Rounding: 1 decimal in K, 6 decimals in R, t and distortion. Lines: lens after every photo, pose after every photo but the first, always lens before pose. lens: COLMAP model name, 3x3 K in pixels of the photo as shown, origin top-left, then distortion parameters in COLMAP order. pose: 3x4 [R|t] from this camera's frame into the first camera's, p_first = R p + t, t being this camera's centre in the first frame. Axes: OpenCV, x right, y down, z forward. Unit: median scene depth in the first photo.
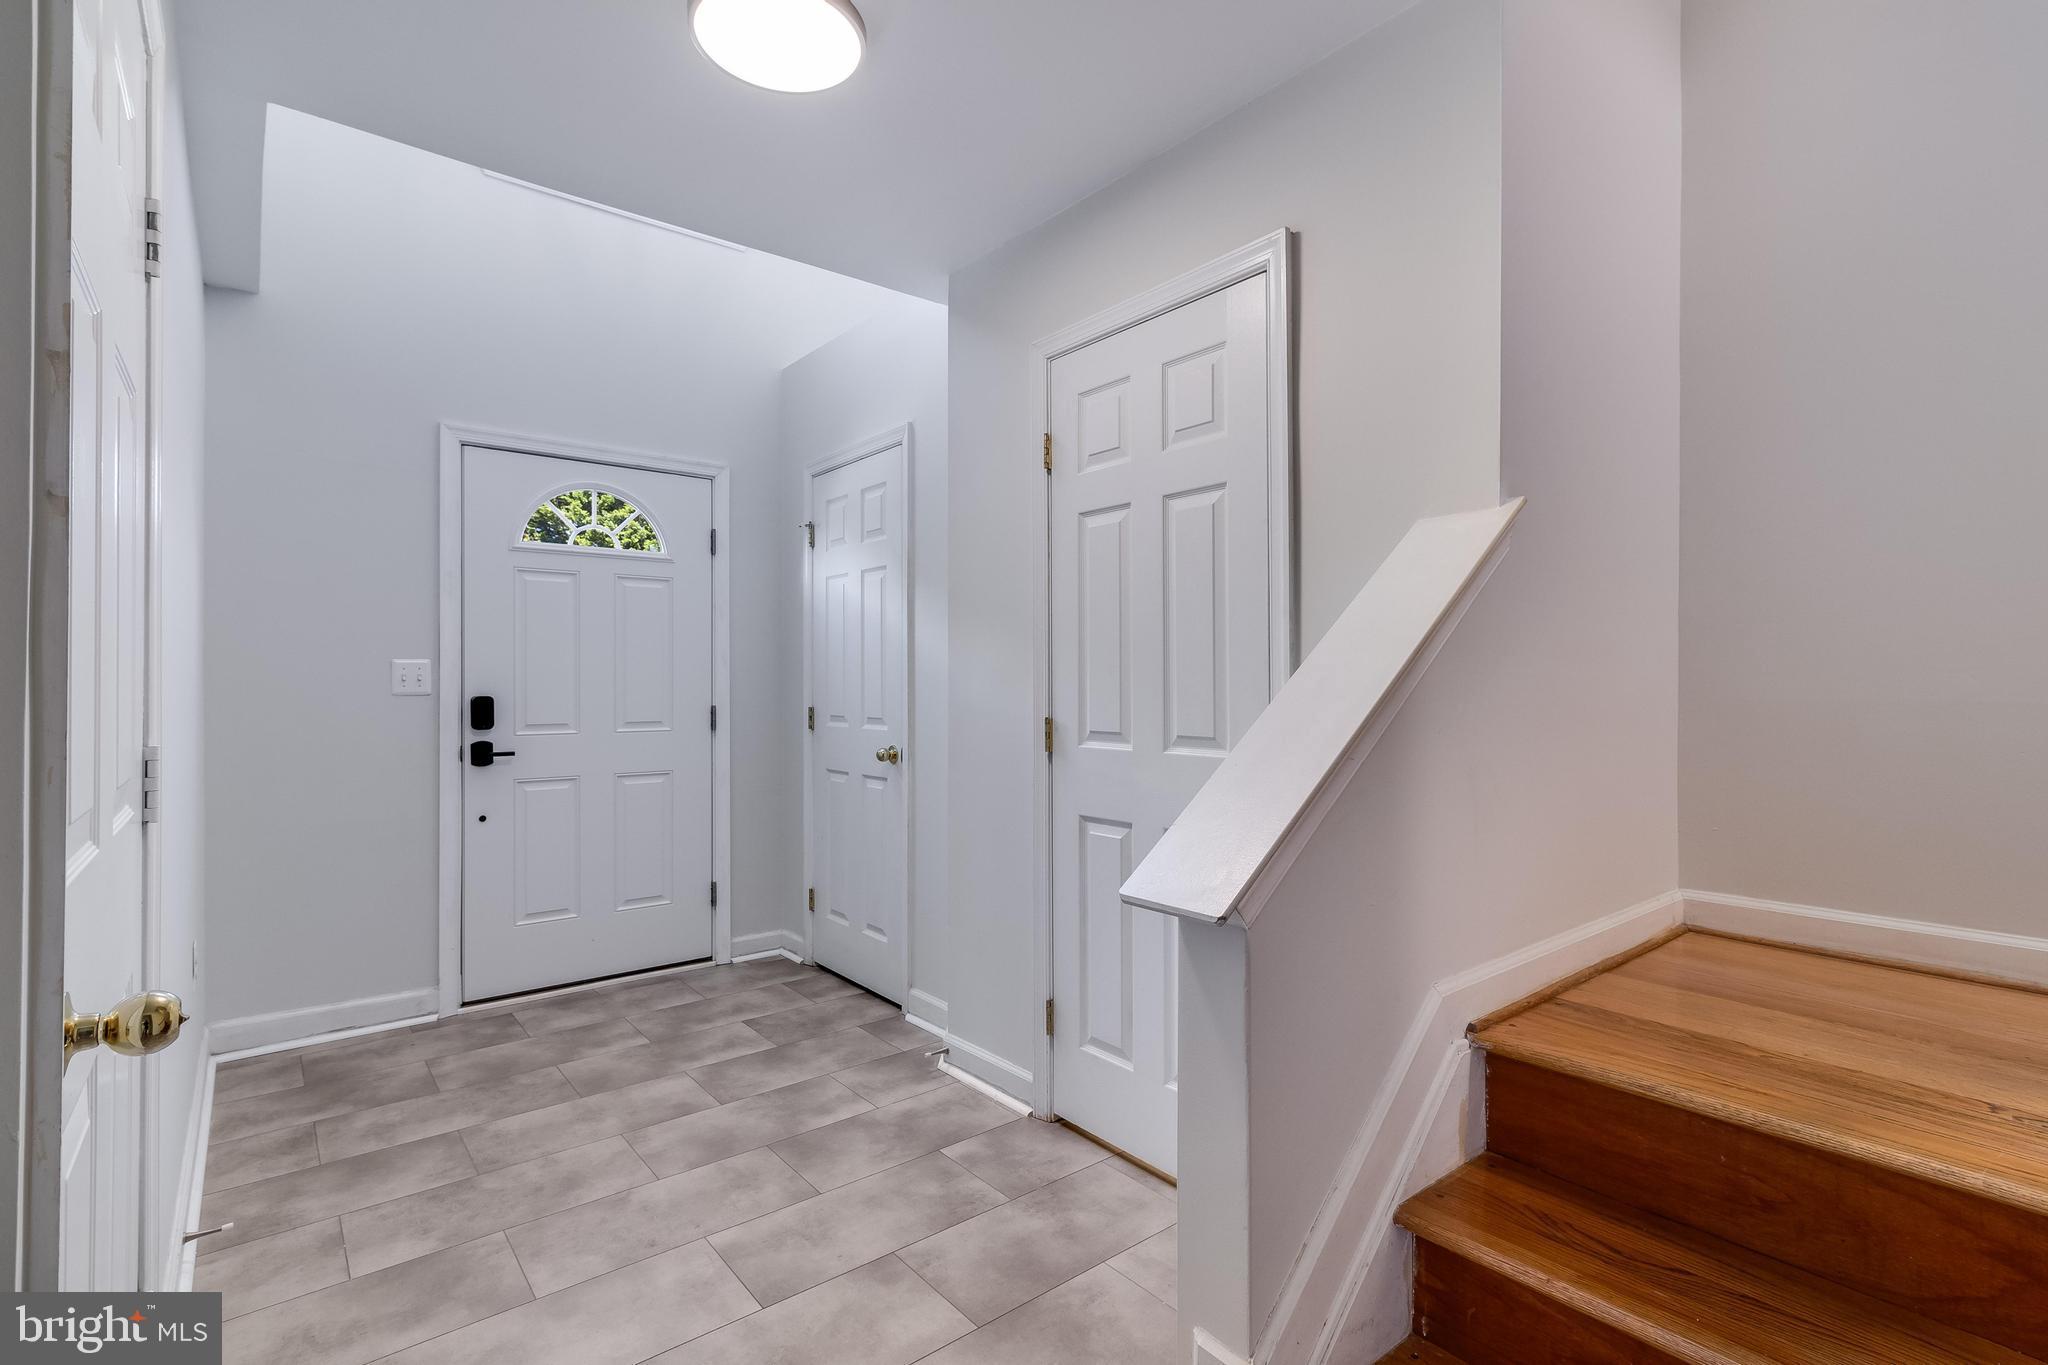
lens RADIAL K [[943.0, 0, 1026.0], [0, 943.0, 679.6], [0, 0, 1]] dist [0.007404, -0.000982]
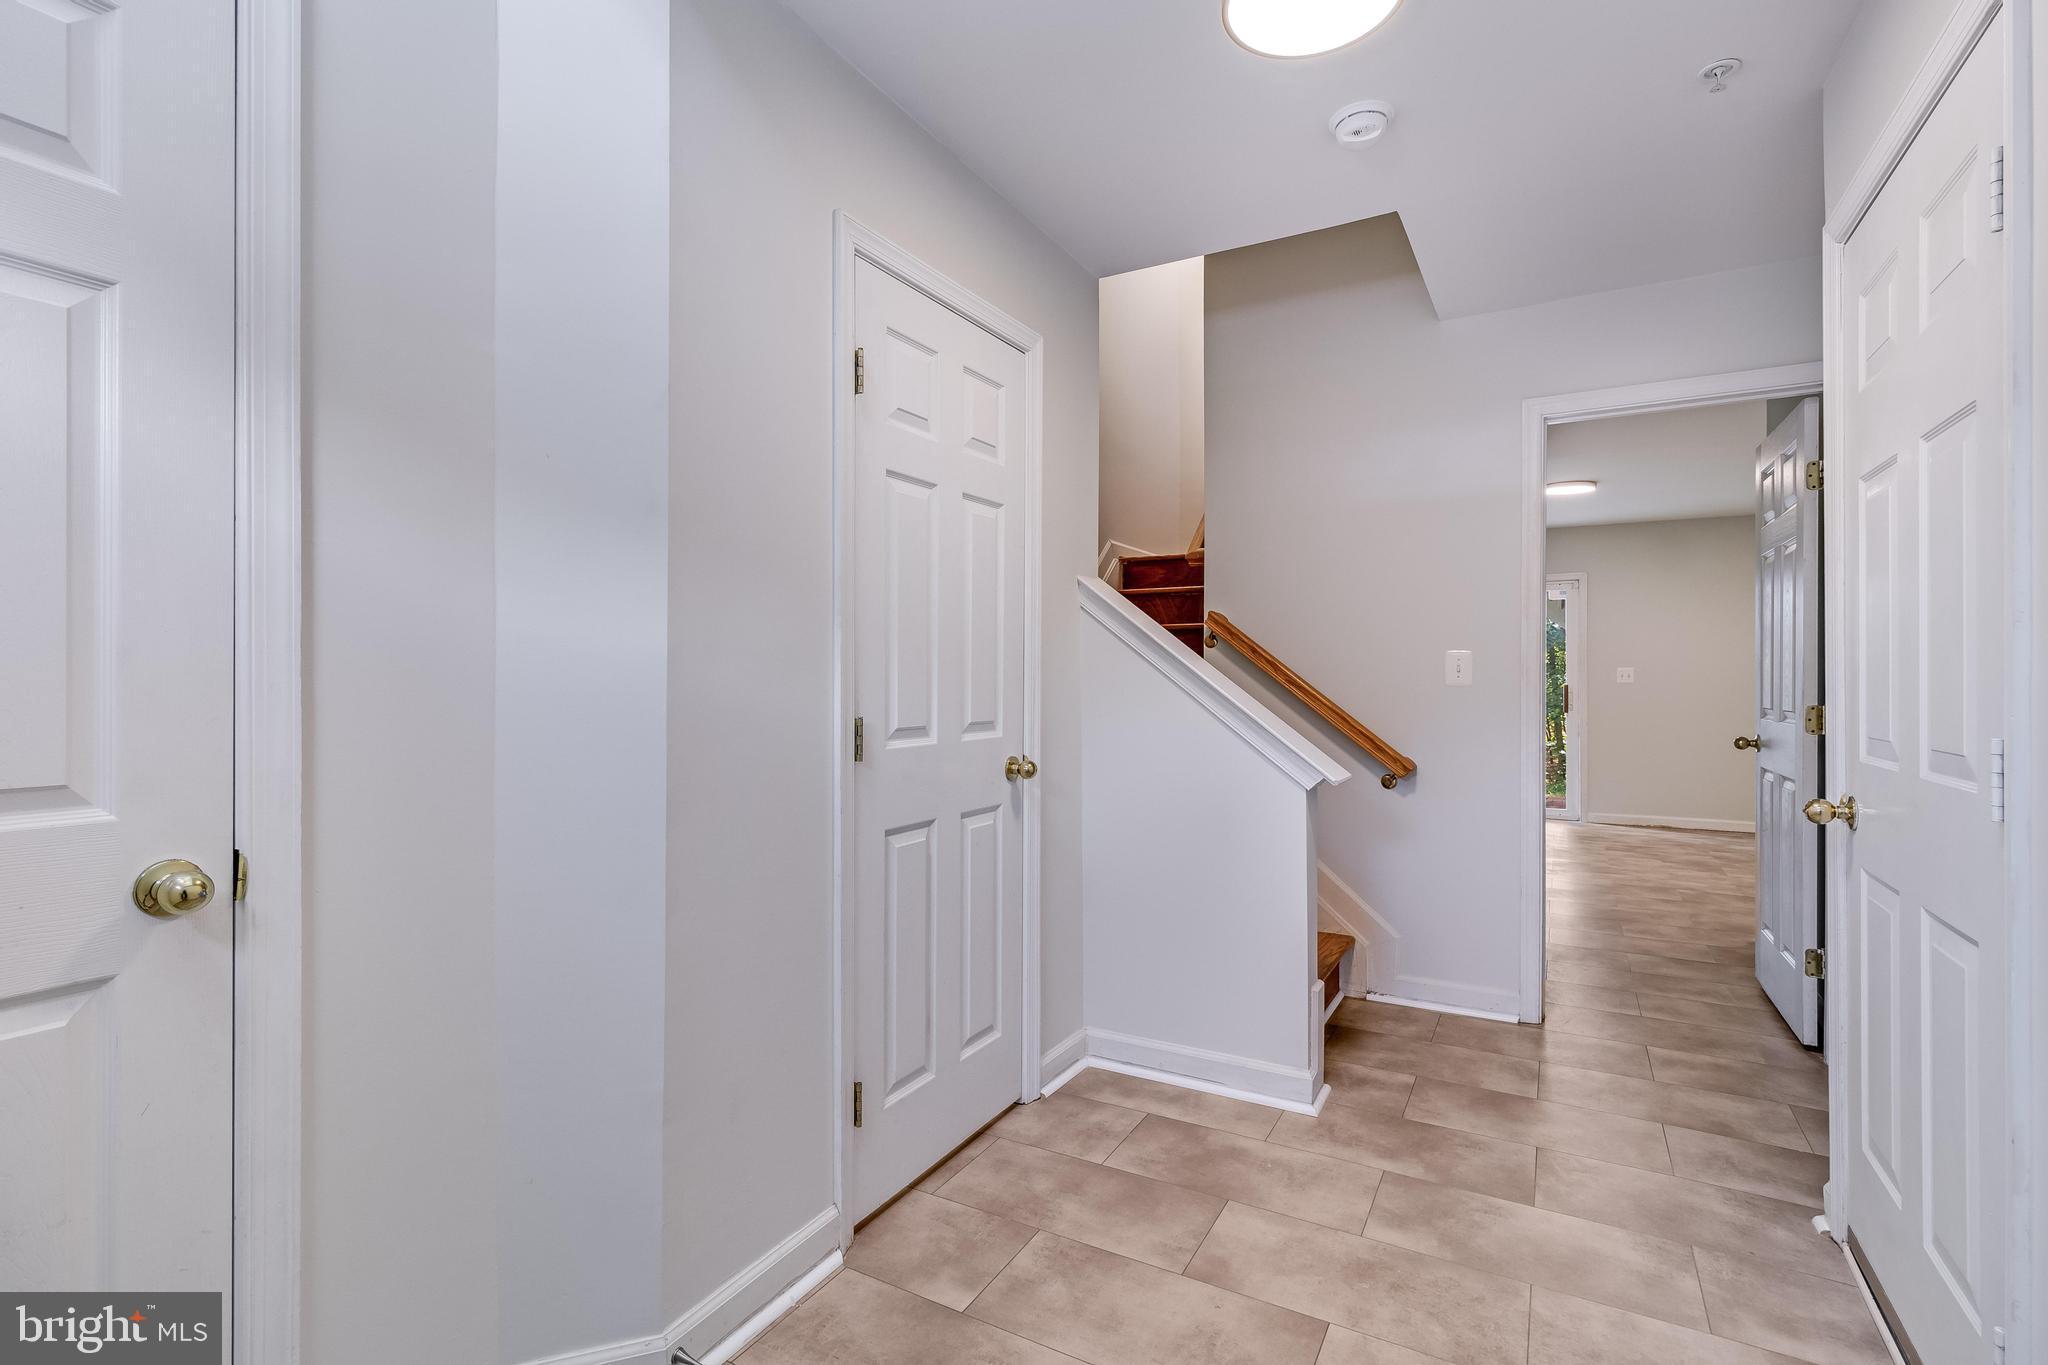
lens RADIAL K [[943.0, 0, 1024.5], [0, 943.0, 684.7], [0, 0, 1]] dist [0.007404, -0.000982]
pose [[-0.357125, -0.001545, 0.934056, -1.003948], [-0.000837, 0.999999, 0.001334, 0.017369], [-0.934056, -0.000306, -0.357125, 1.544059]]
